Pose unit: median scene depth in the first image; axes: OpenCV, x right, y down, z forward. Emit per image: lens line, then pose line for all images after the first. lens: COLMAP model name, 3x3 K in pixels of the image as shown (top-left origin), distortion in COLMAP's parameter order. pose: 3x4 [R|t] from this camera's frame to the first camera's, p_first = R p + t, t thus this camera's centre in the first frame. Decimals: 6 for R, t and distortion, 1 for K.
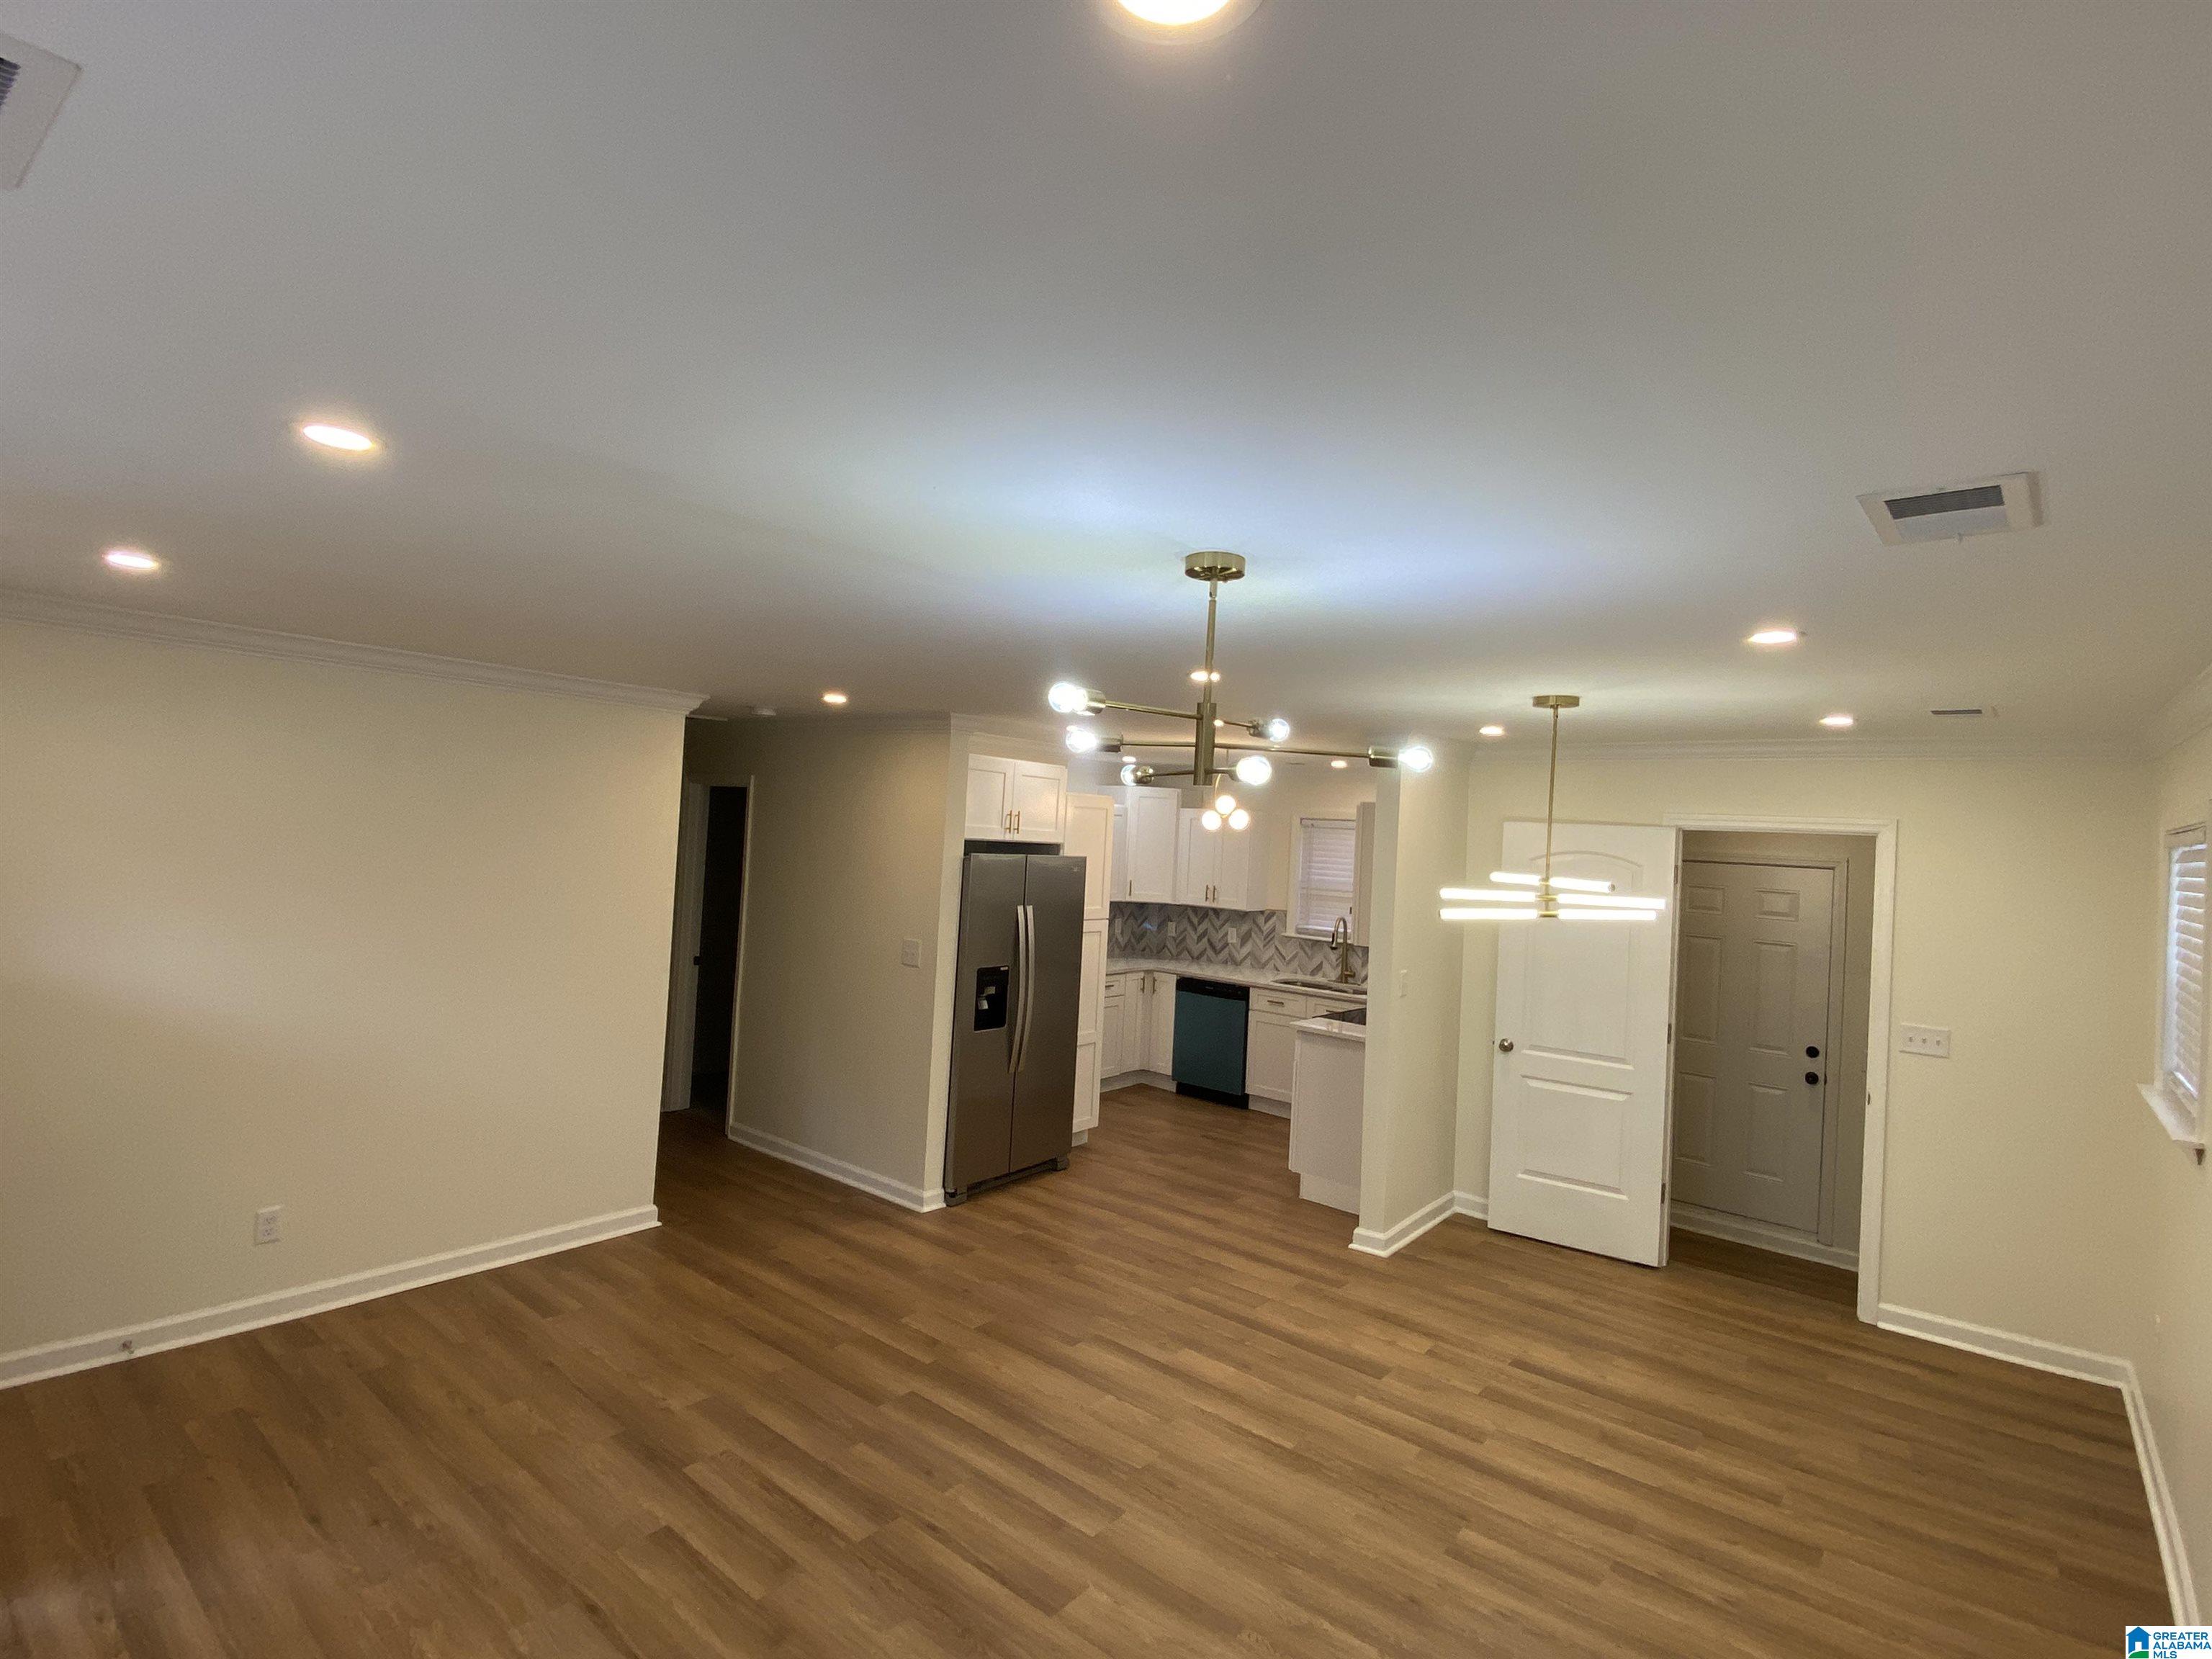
lens RADIAL K [[1078.8, 0, 1111.8], [0, 1078.8, 812.1], [0, 0, 1]] dist [0.023582, -0.023913]
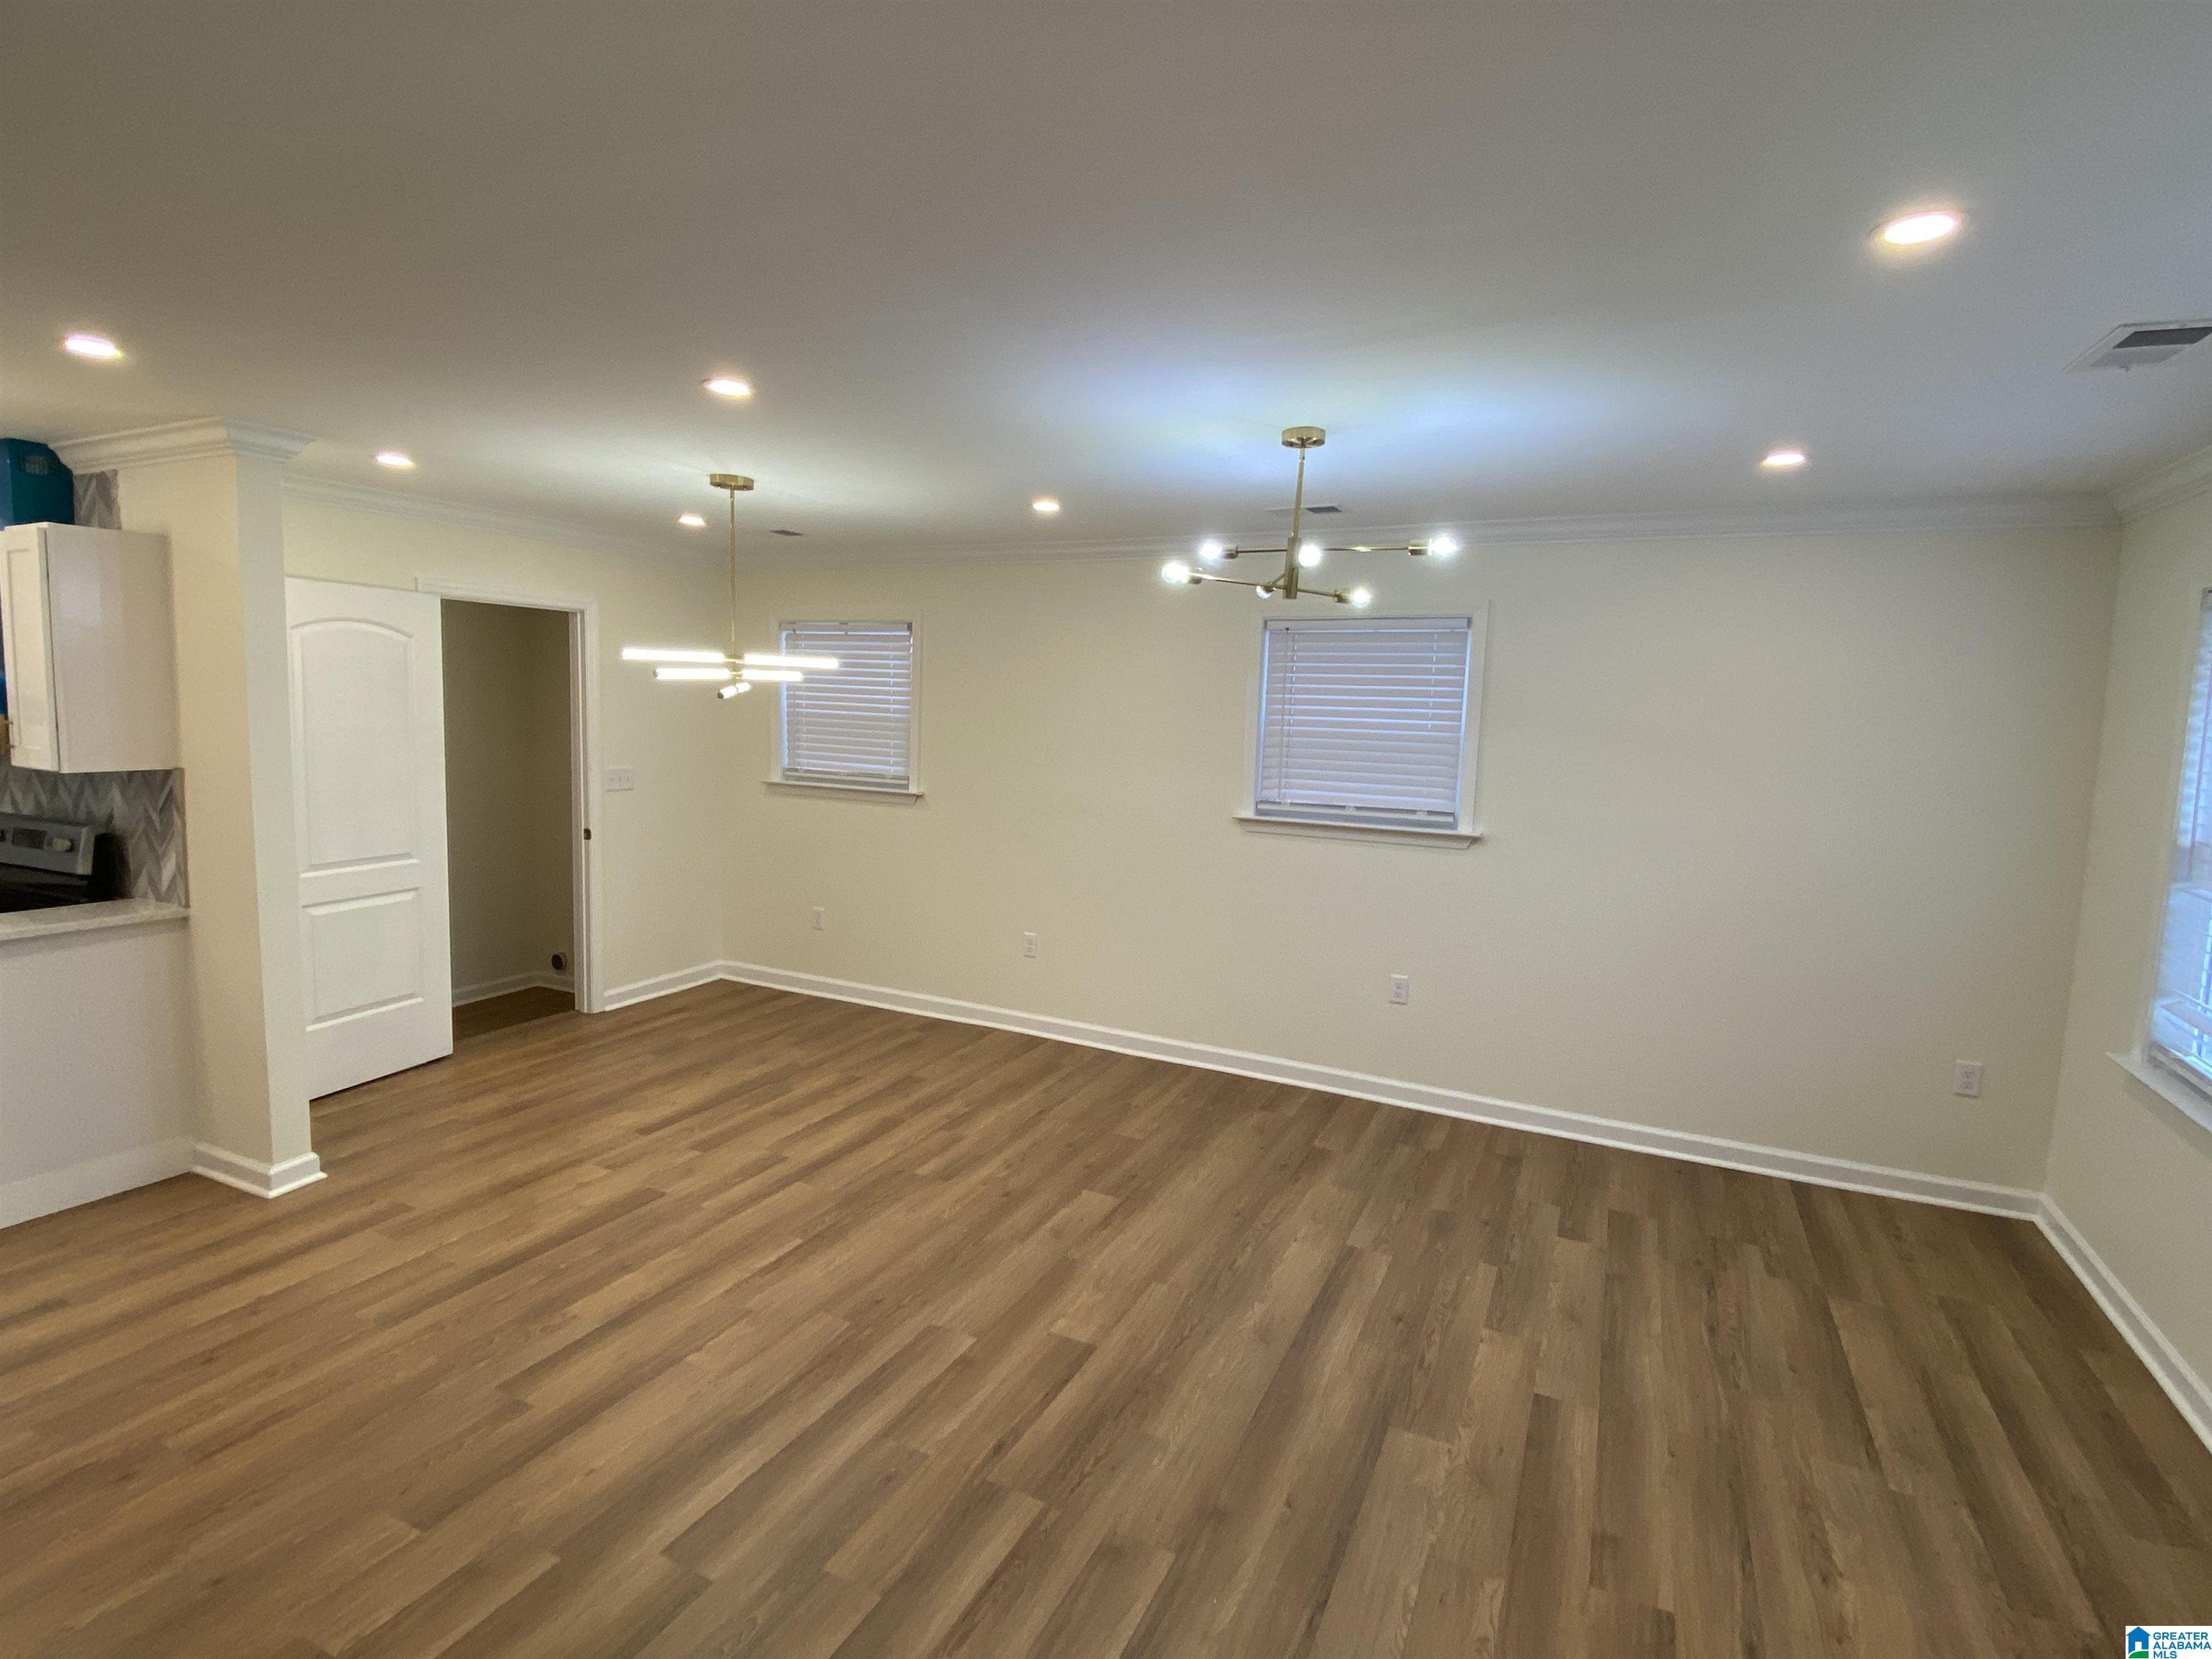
lens RADIAL K [[1078.8, 0, 1111.8], [0, 1078.8, 812.1], [0, 0, 1]] dist [0.023582, -0.023913]
pose [[-0.226838, -0.156366, 0.961298, -0.514700], [-0.060715, 0.987378, 0.146281, 0.025001], [-0.972038, -0.025183, -0.233469, 0.630967]]
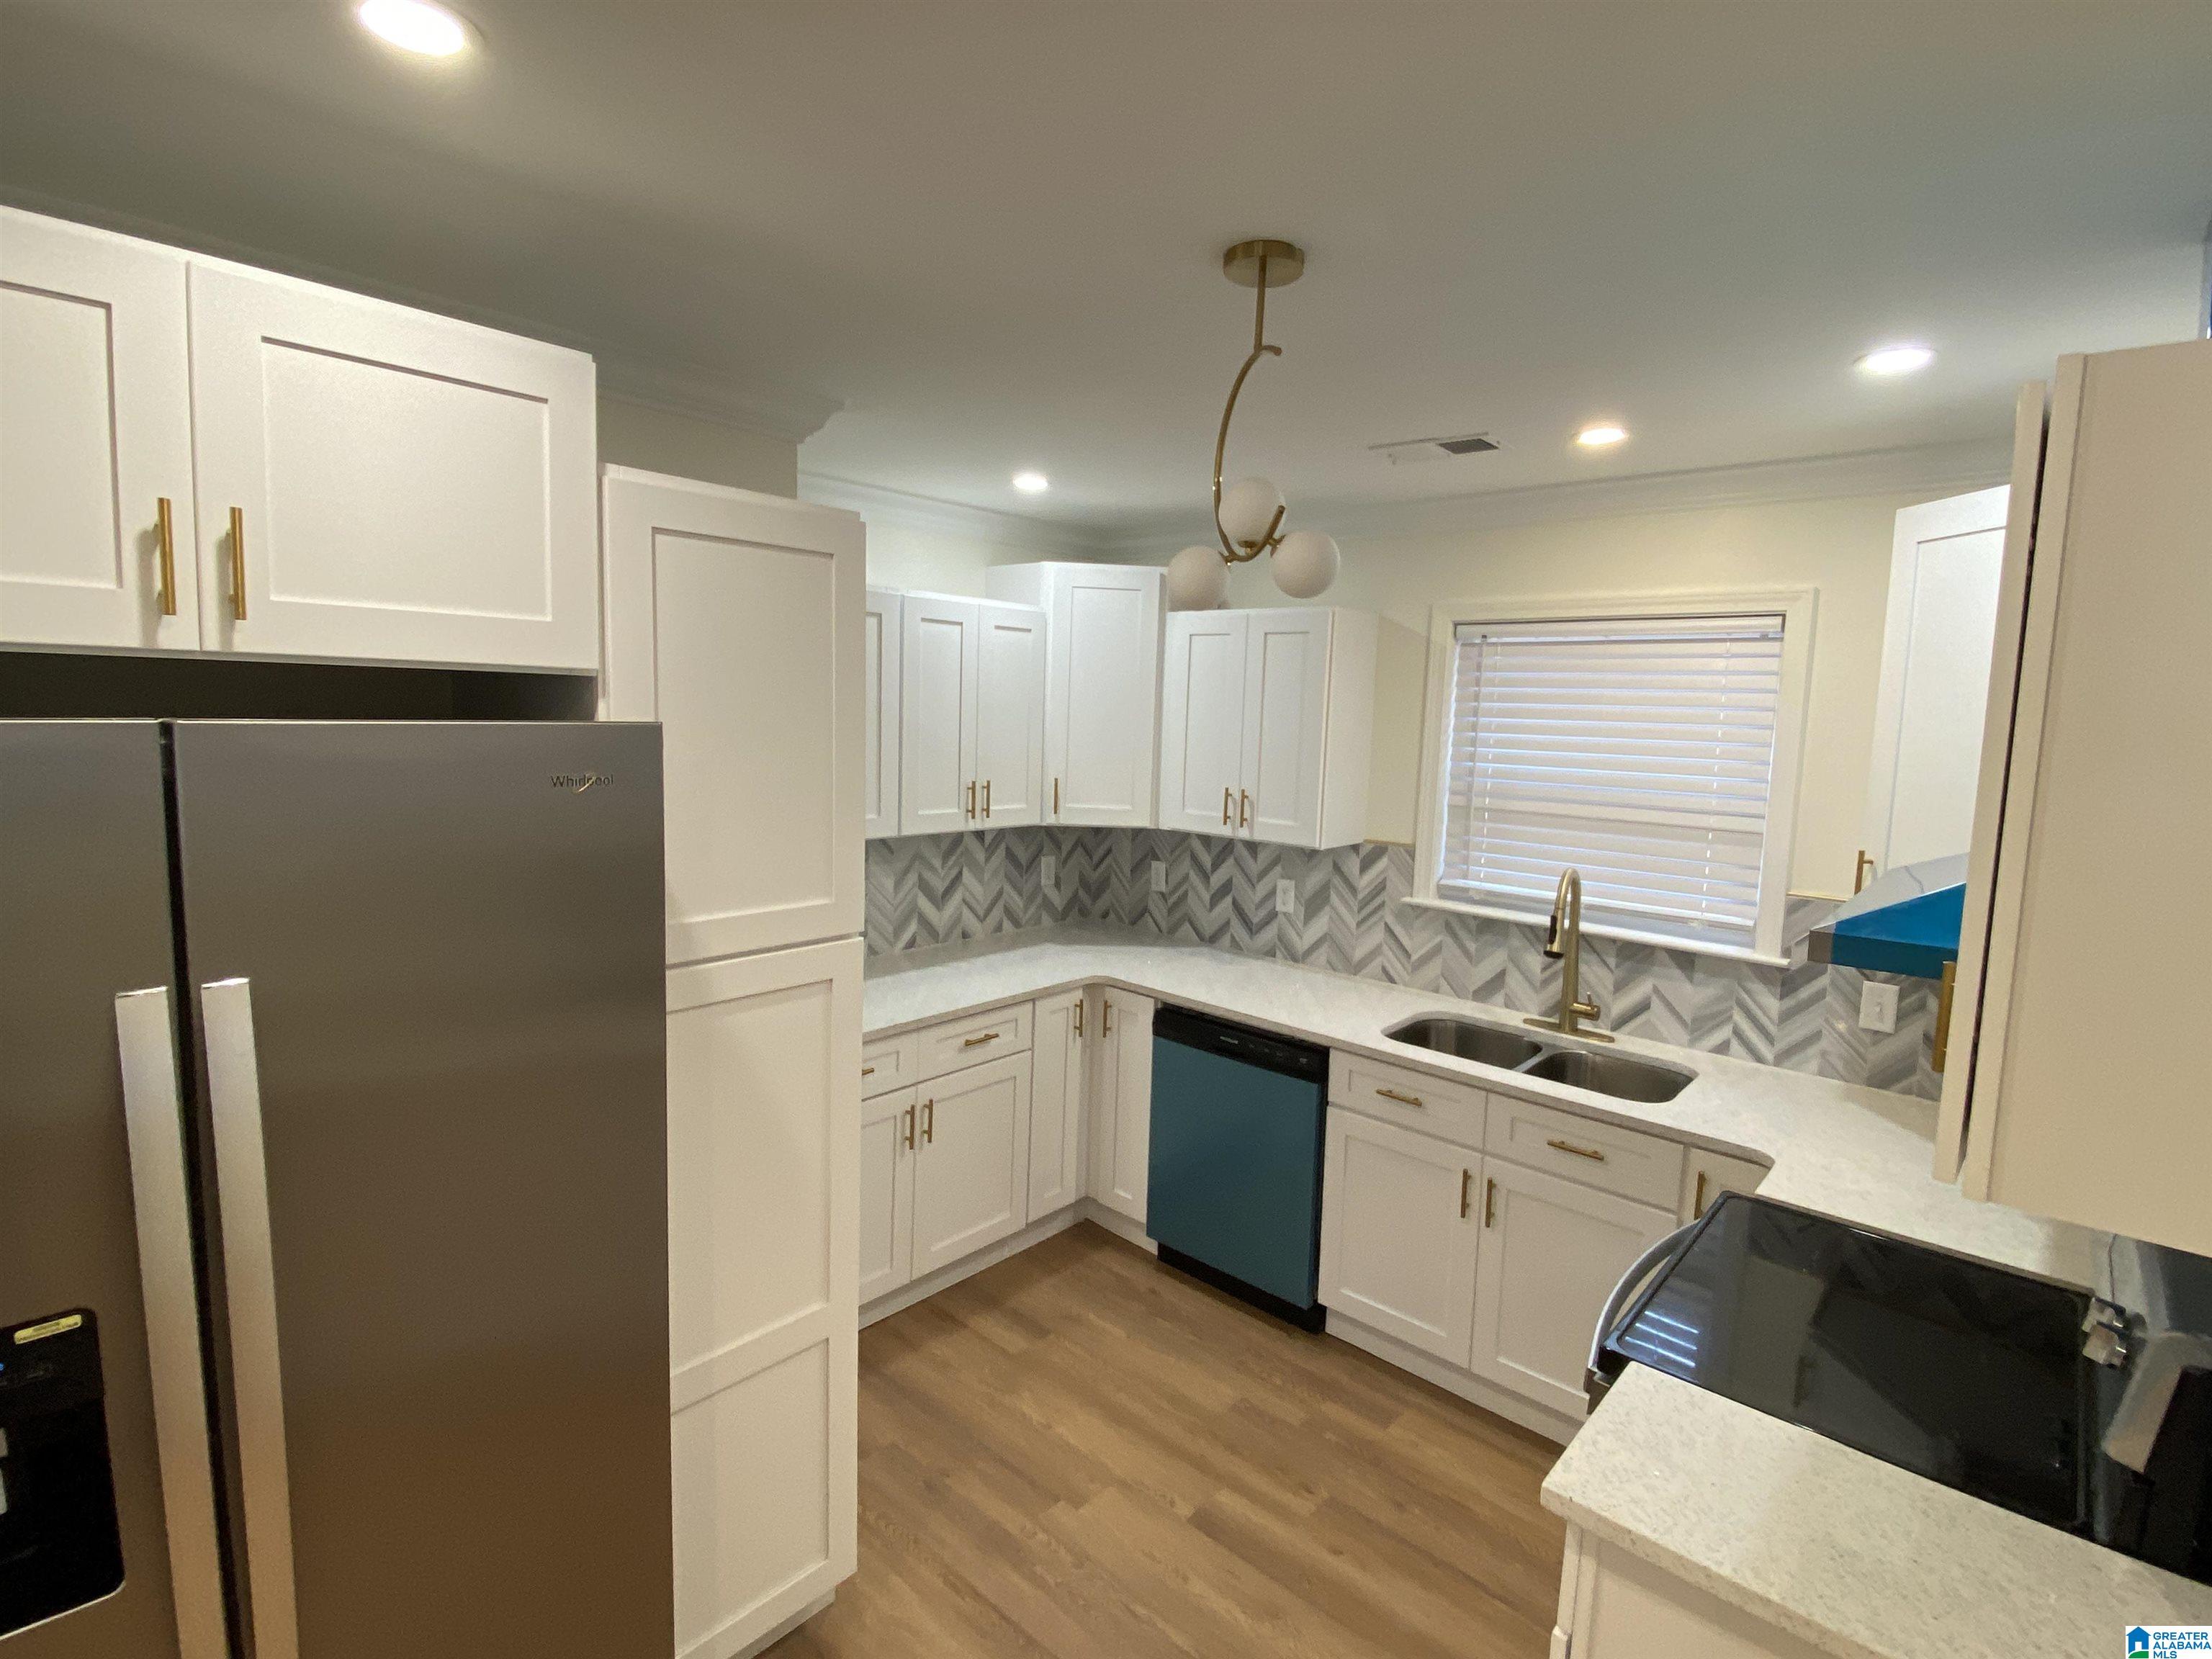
lens RADIAL K [[1049.6, 0, 1106.0], [0, 1049.6, 829.5], [0, 0, 1]] dist [0.000756, 0.000101]
pose [[0.998134, -0.014435, -0.059327, 0.101264], [0.022339, 0.990619, 0.134812, 0.041380], [0.056825, -0.135885, 0.989094, 0.909088]]
